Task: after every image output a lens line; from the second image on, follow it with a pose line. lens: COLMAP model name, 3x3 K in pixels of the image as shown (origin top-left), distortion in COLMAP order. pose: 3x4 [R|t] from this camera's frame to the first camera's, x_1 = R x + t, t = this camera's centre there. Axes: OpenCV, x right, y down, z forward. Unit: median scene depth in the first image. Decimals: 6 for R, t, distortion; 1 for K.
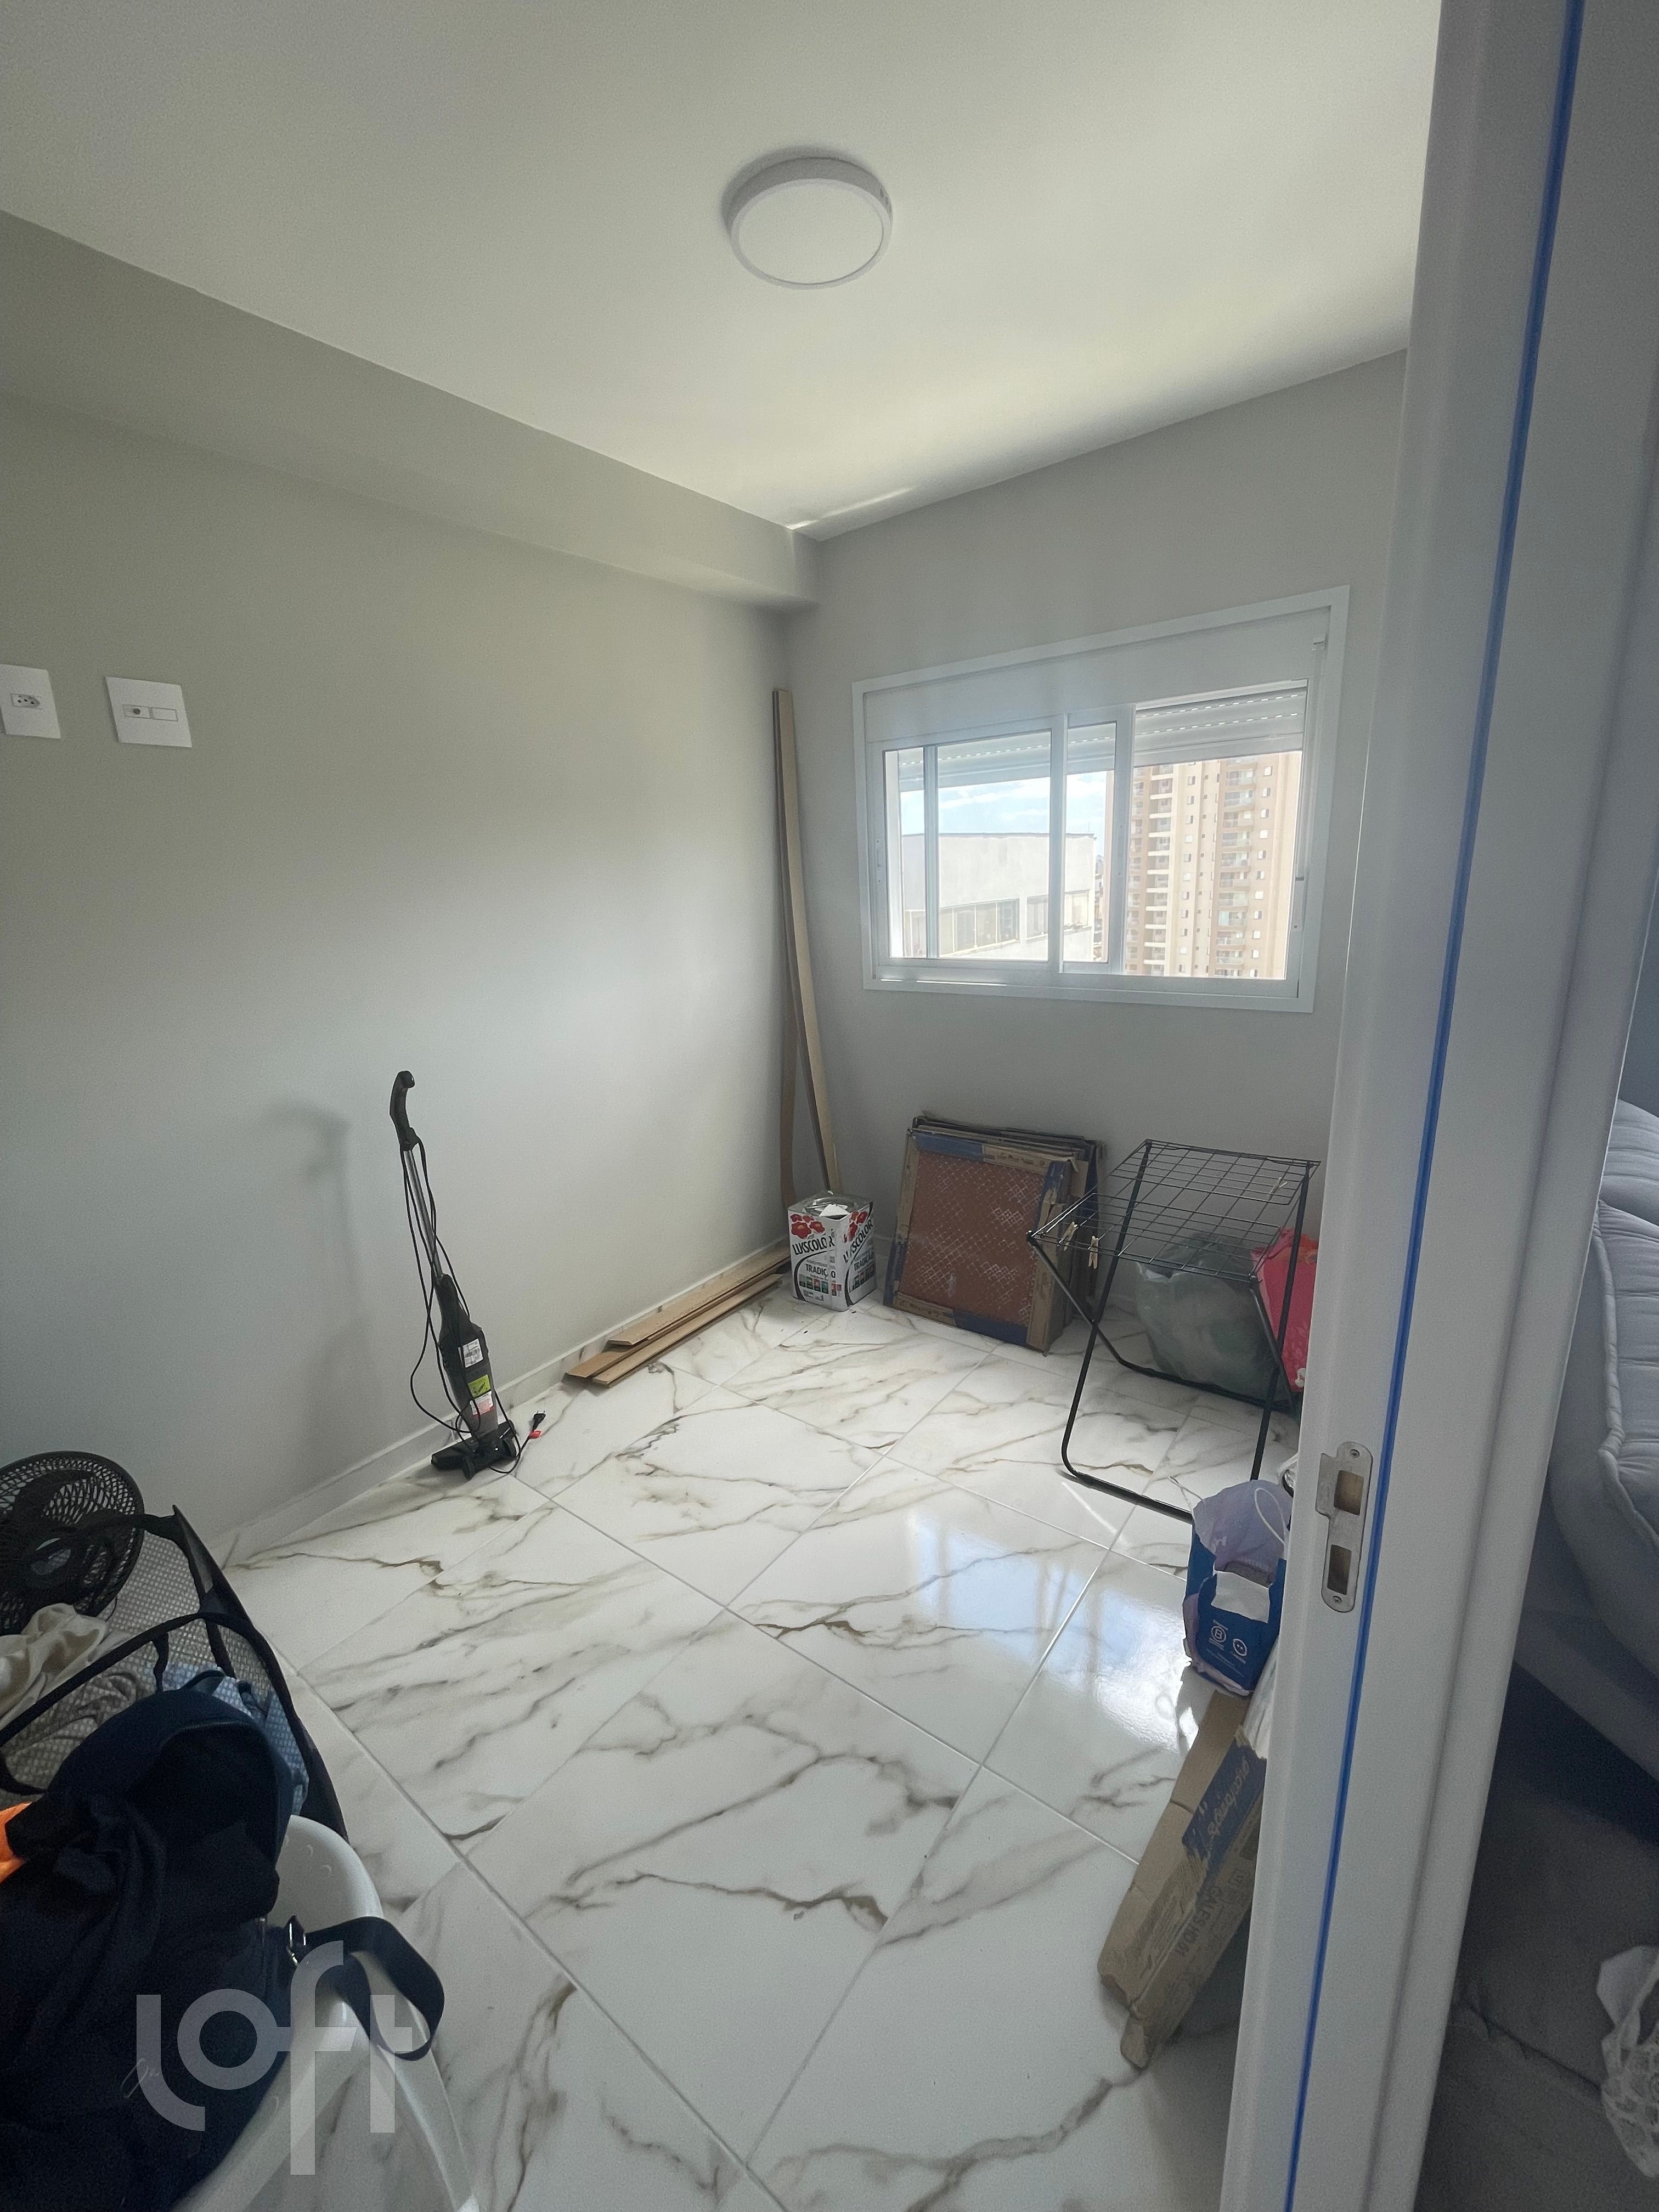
lens RADIAL K [[890.9, 0, 831.3], [0, 890.9, 1117.0], [0, 0, 1]] dist [-0.003255, -0.000224]
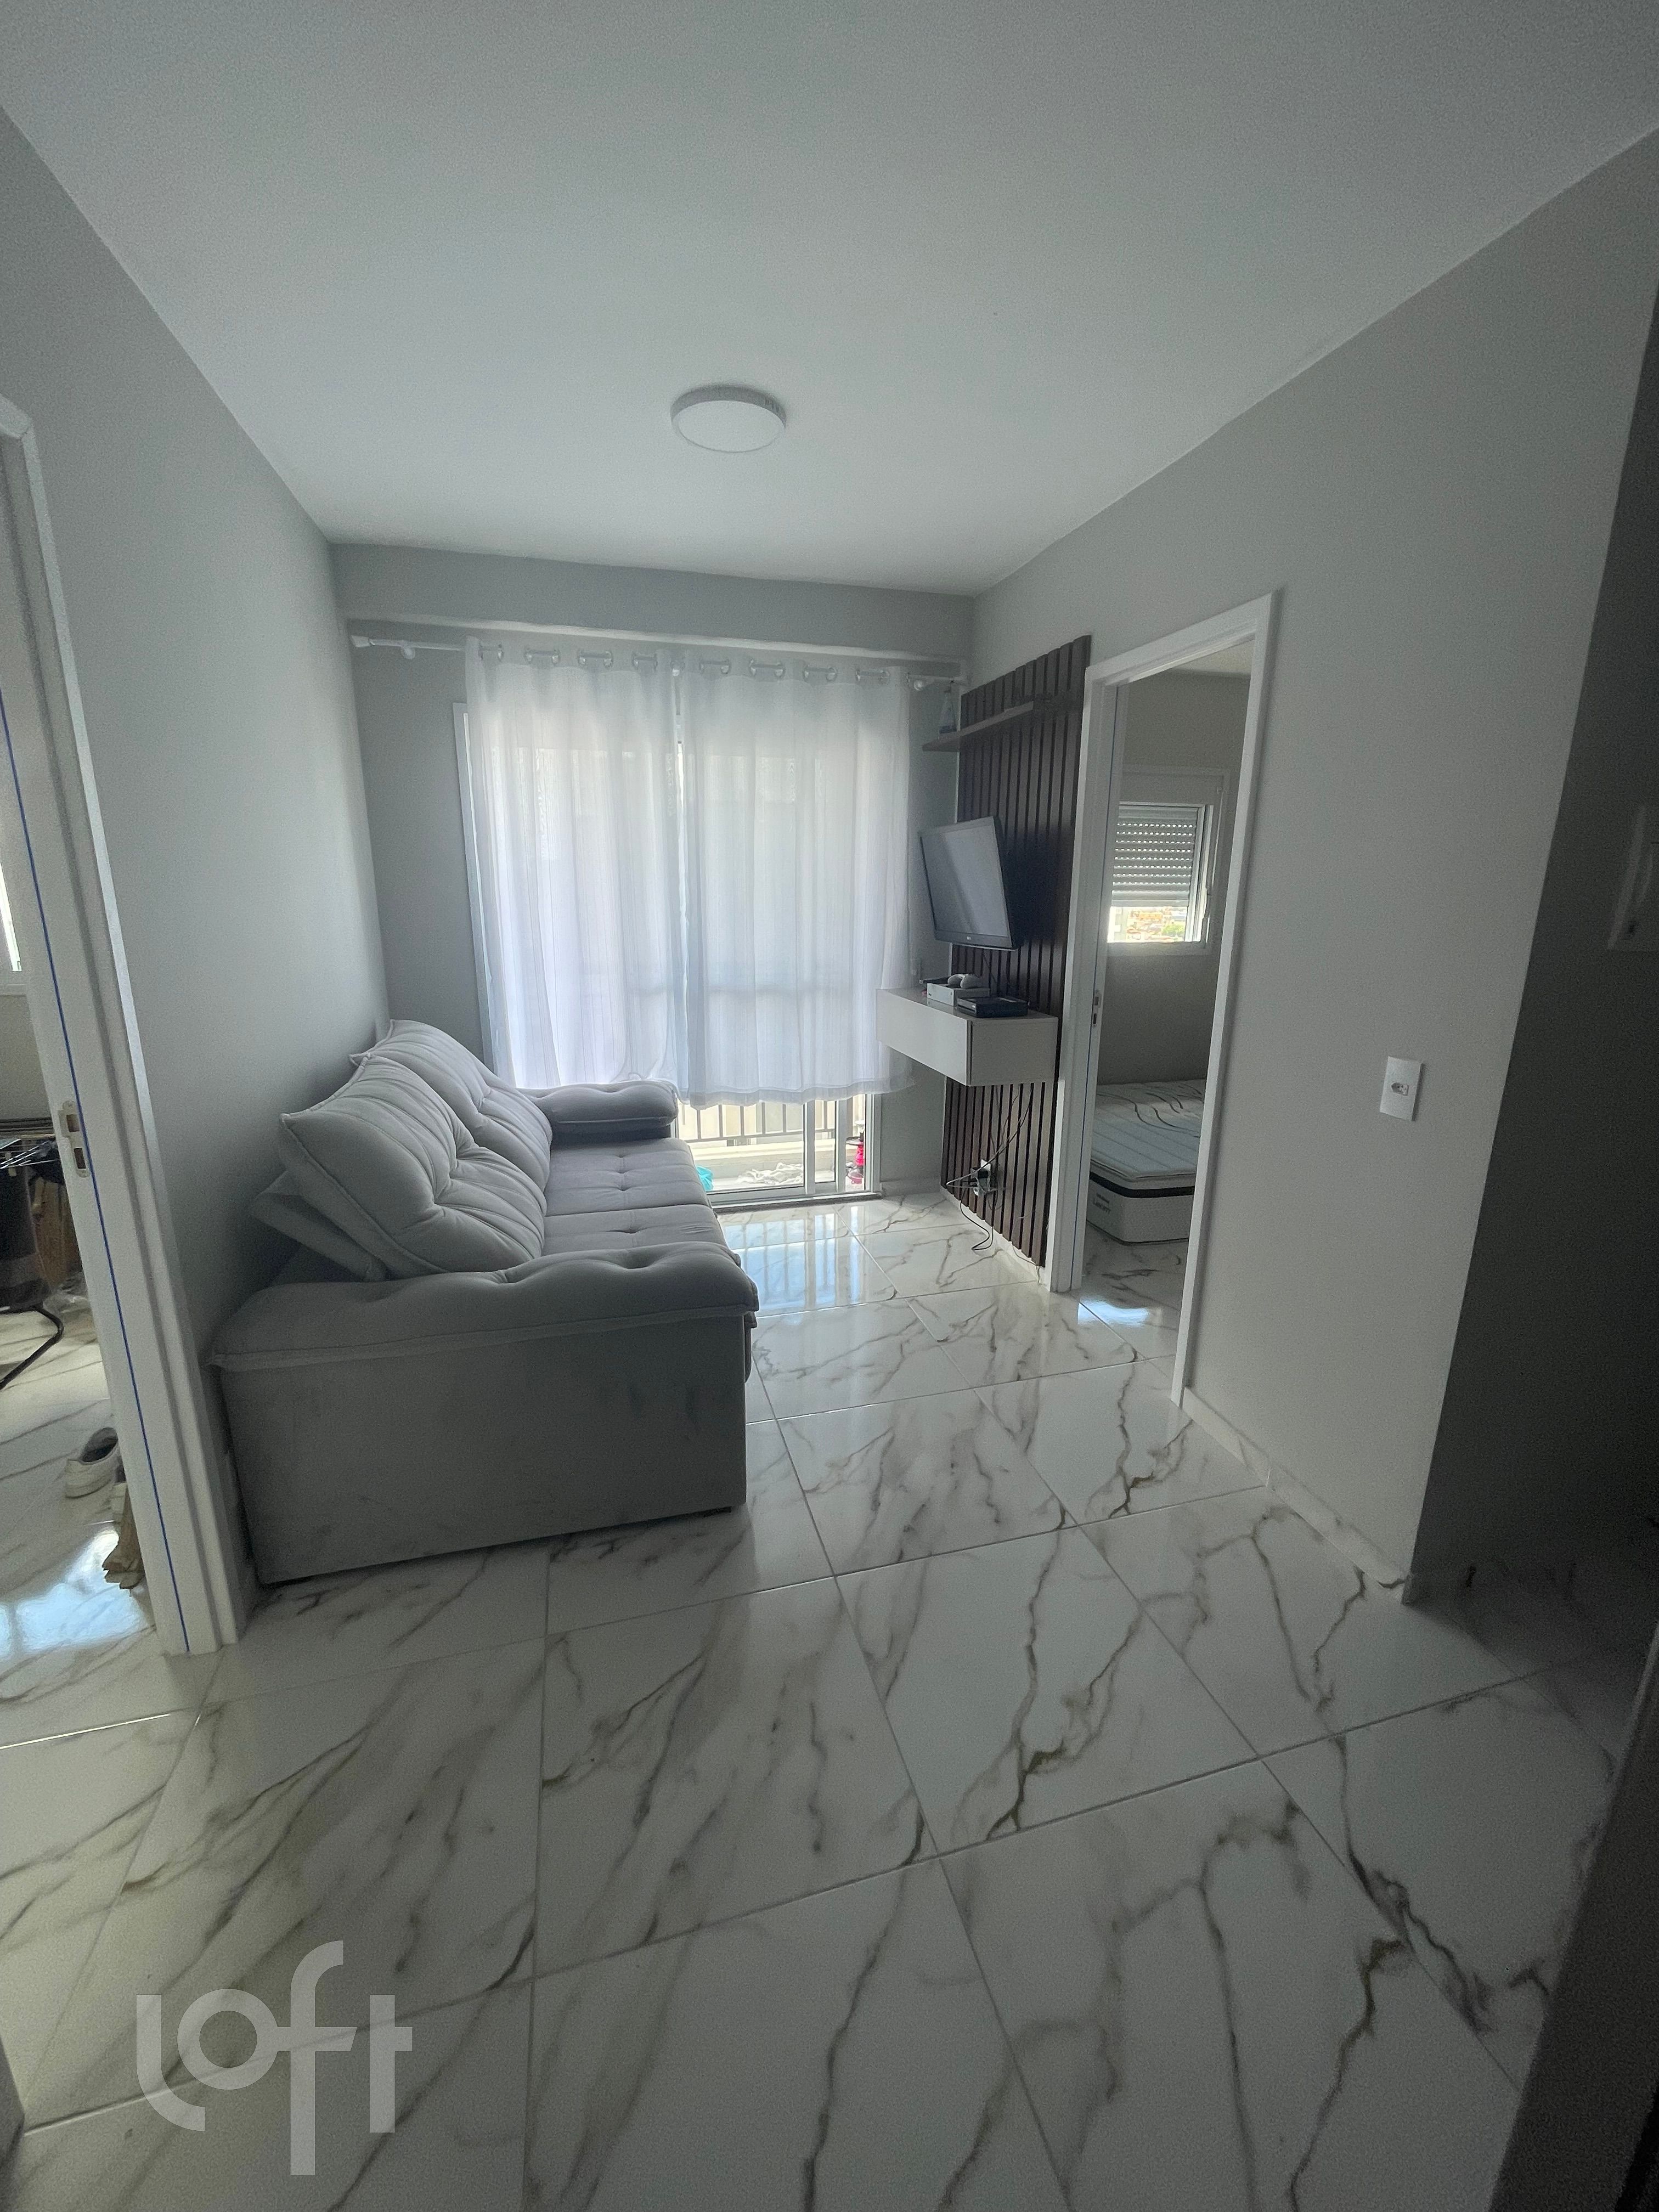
lens RADIAL K [[890.9, 0, 835.5], [0, 890.9, 1105.6], [0, 0, 1]] dist [-0.003255, -0.000224]
pose [[0.602688, -0.133427, 0.786743, -0.825677], [0.169268, 0.984862, 0.037359, -0.129716], [-0.779818, 0.110655, 0.616149, 0.668619]]
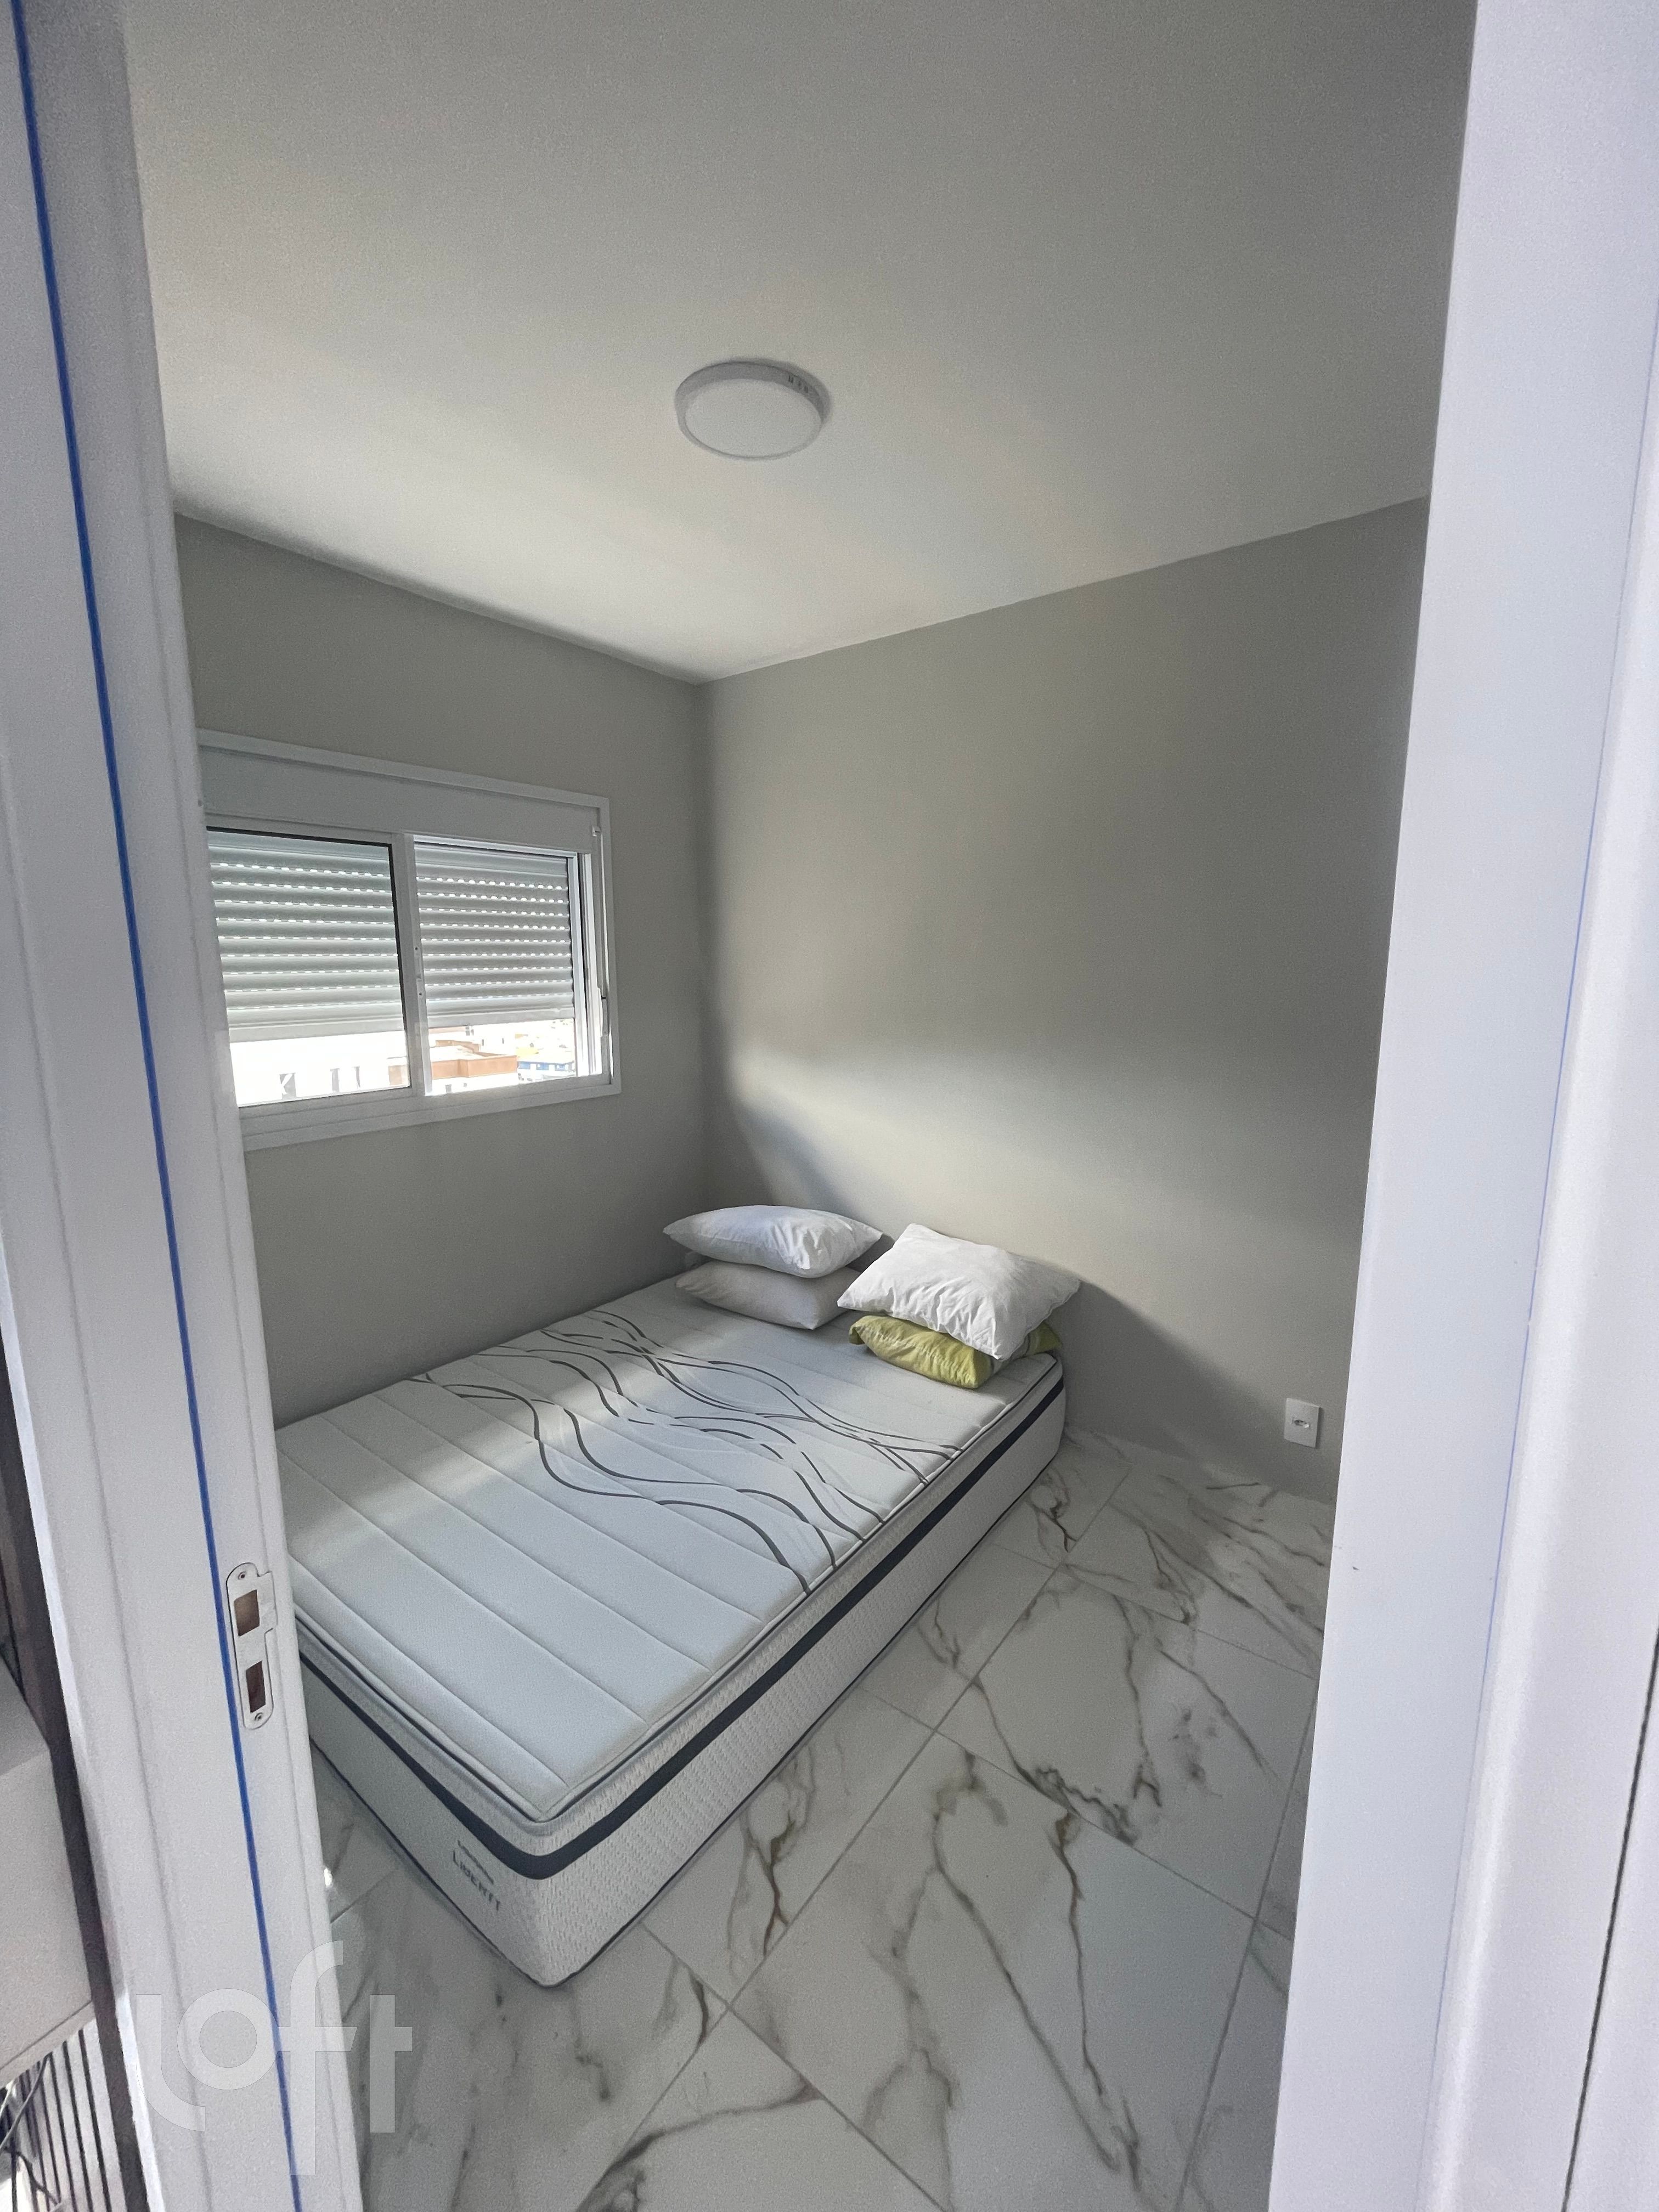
lens RADIAL K [[890.9, 0, 835.3], [0, 890.9, 1104.3], [0, 0, 1]] dist [-0.003255, -0.000224]
pose [[-0.003328, -0.107054, 0.994248, -0.920736], [0.266734, 0.958136, 0.104058, -0.232390], [-0.963764, 0.265546, 0.025366, 0.874501]]
